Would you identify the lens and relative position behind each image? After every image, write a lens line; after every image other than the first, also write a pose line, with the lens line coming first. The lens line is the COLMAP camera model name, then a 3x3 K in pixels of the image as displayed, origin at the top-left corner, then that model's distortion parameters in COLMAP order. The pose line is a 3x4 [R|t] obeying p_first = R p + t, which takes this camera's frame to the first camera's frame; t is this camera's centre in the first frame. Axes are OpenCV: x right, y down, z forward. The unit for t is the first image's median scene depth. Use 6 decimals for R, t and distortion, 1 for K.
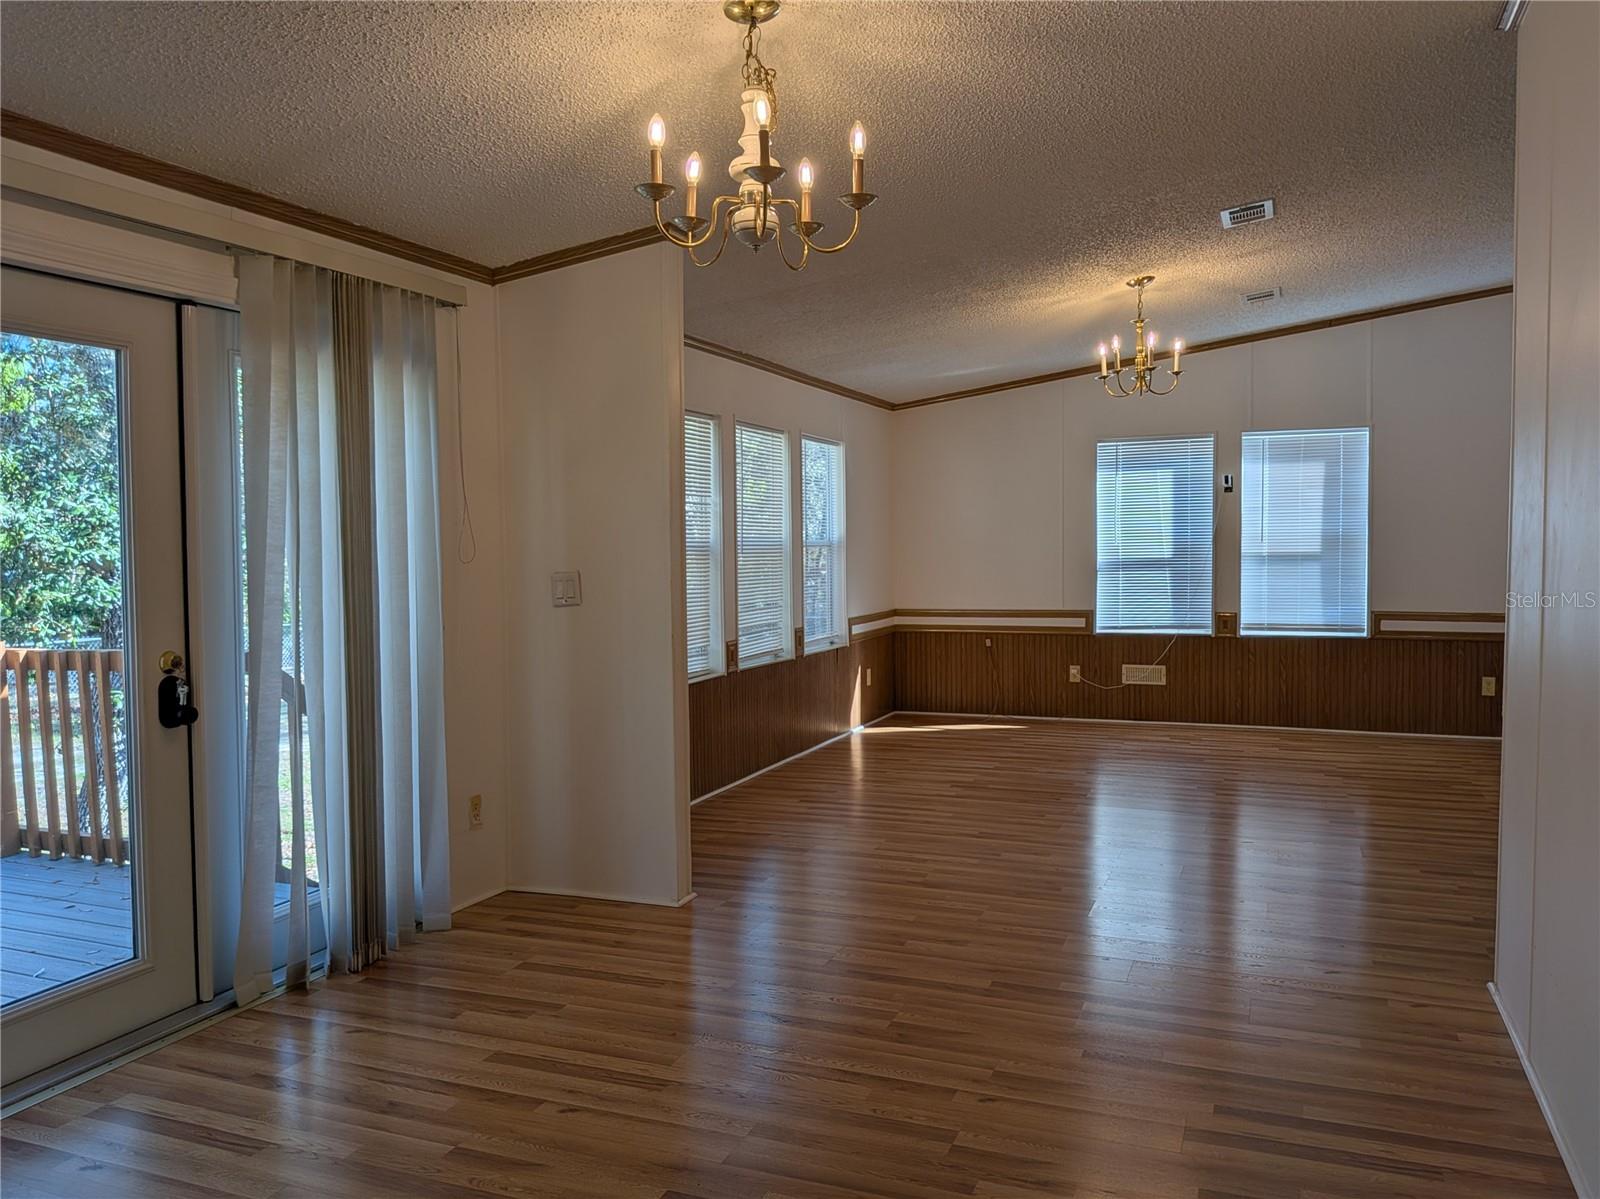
lens RADIAL K [[1281.4, 0, 826.6], [0, 1281.4, 613.5], [0, 0, 1]] dist [0.121950, -0.201568]
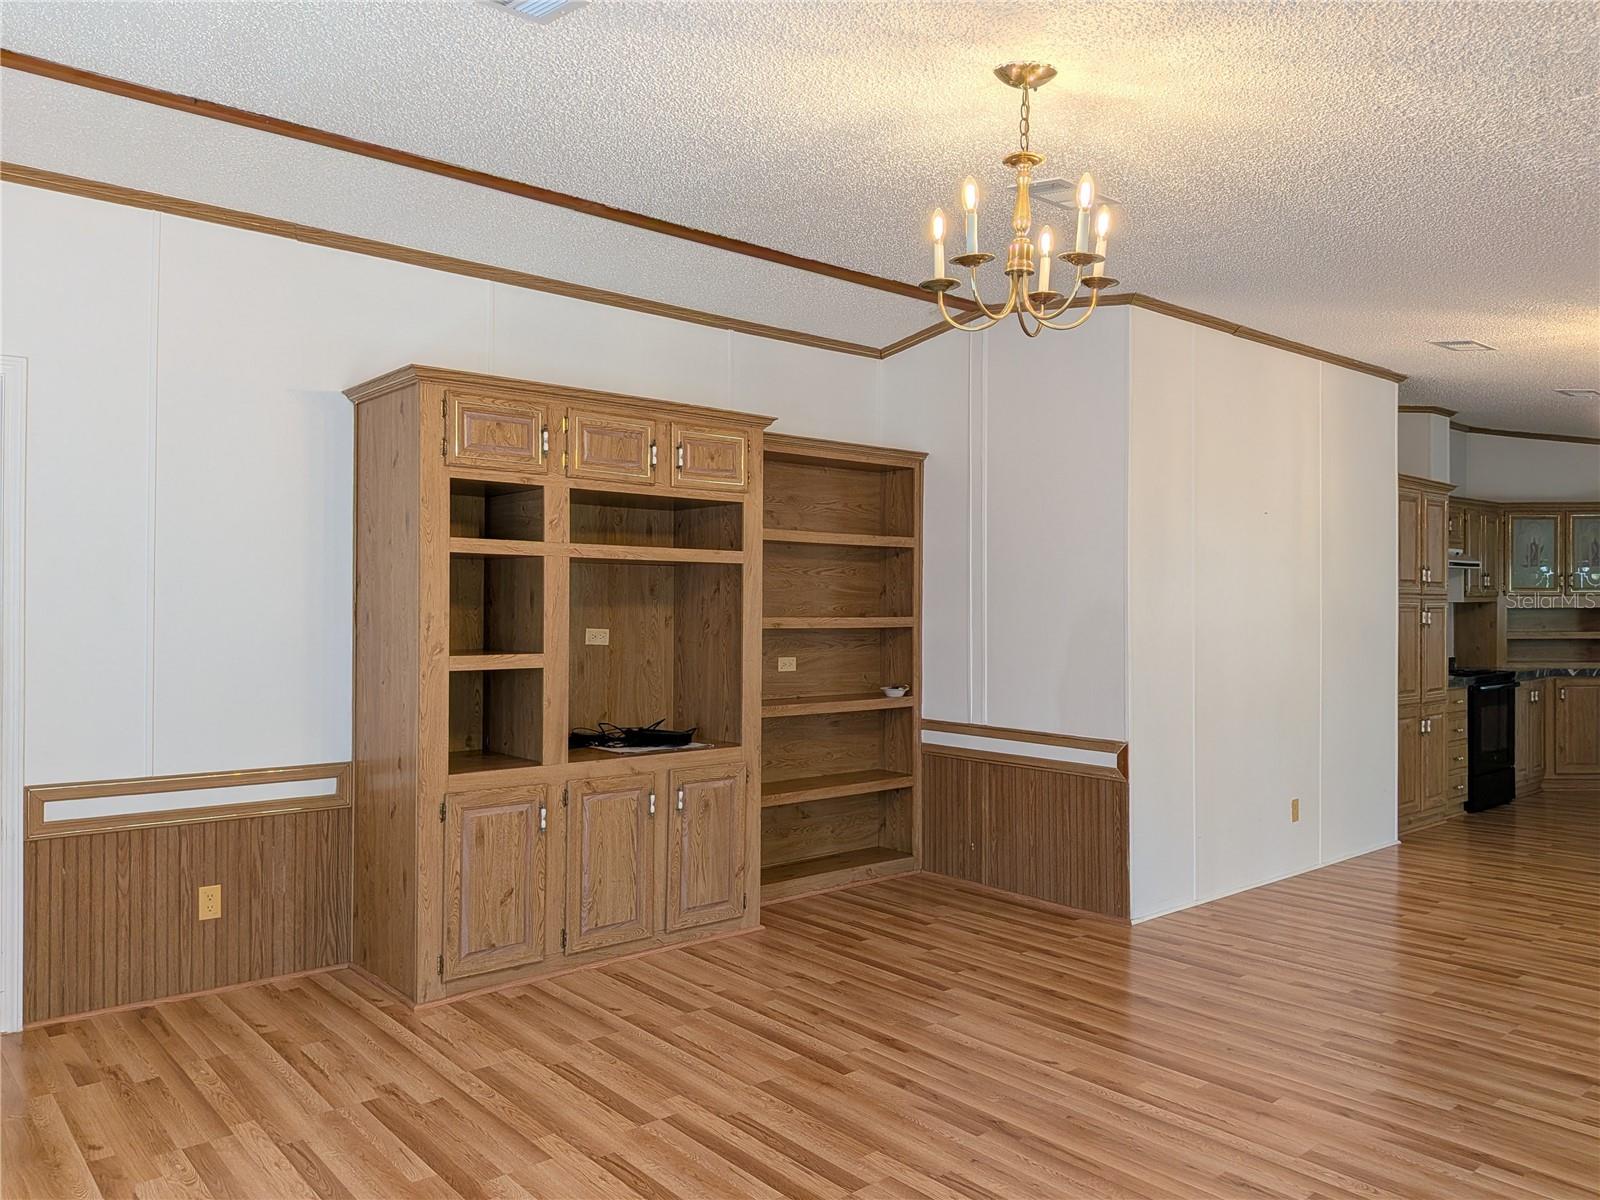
lens RADIAL K [[1143.2, 0, 800.0], [0, 1143.2, 600.0], [0, 0, 1]] dist [0.073686, -0.090858]
pose [[-0.875312, 0.005062, 0.483532, 0.088213], [0.031586, 0.998408, 0.046726, -0.073098], [-0.482526, 0.056172, -0.874079, 1.058959]]
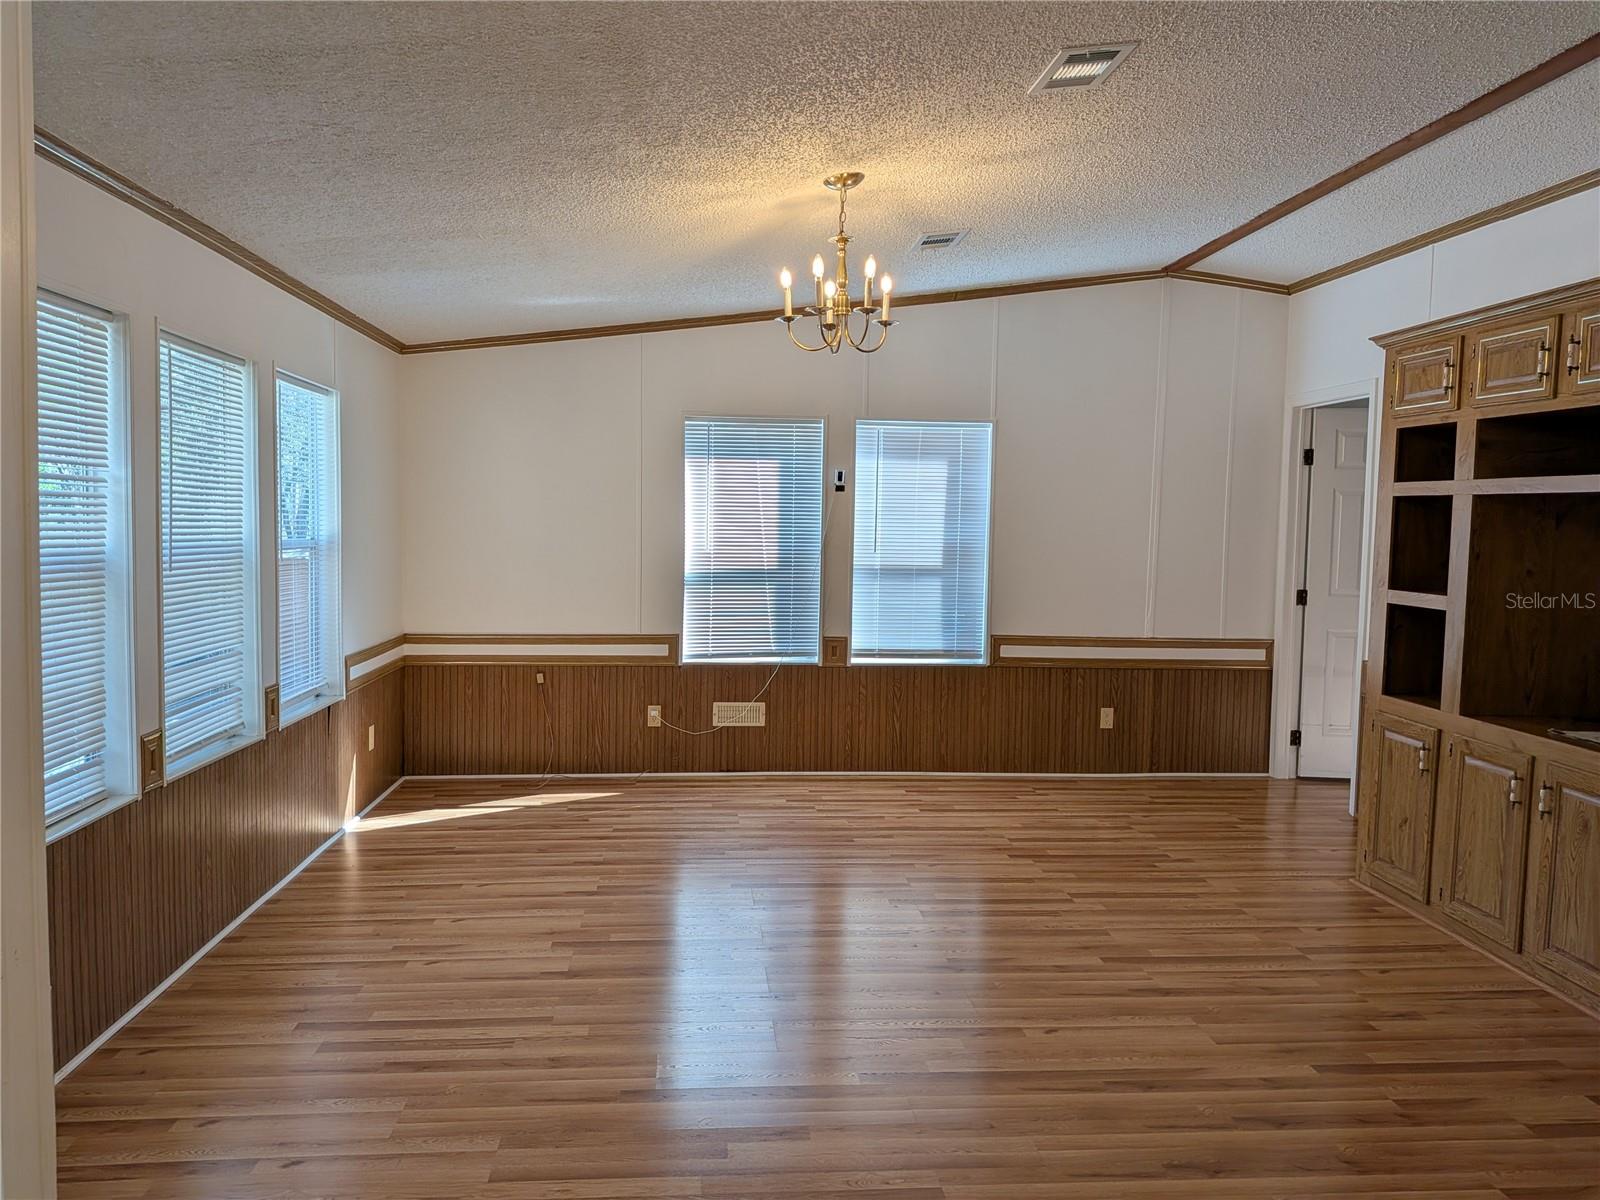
lens RADIAL K [[1167.2, 0, 804.8], [0, 1167.2, 596.8], [0, 0, 1]] dist [0.090861, -0.141248]
pose [[0.899795, -0.001077, 0.436312, -0.034920], [-0.002771, 0.999963, 0.008184, -0.032773], [-0.436305, -0.008573, 0.899758, 0.342476]]
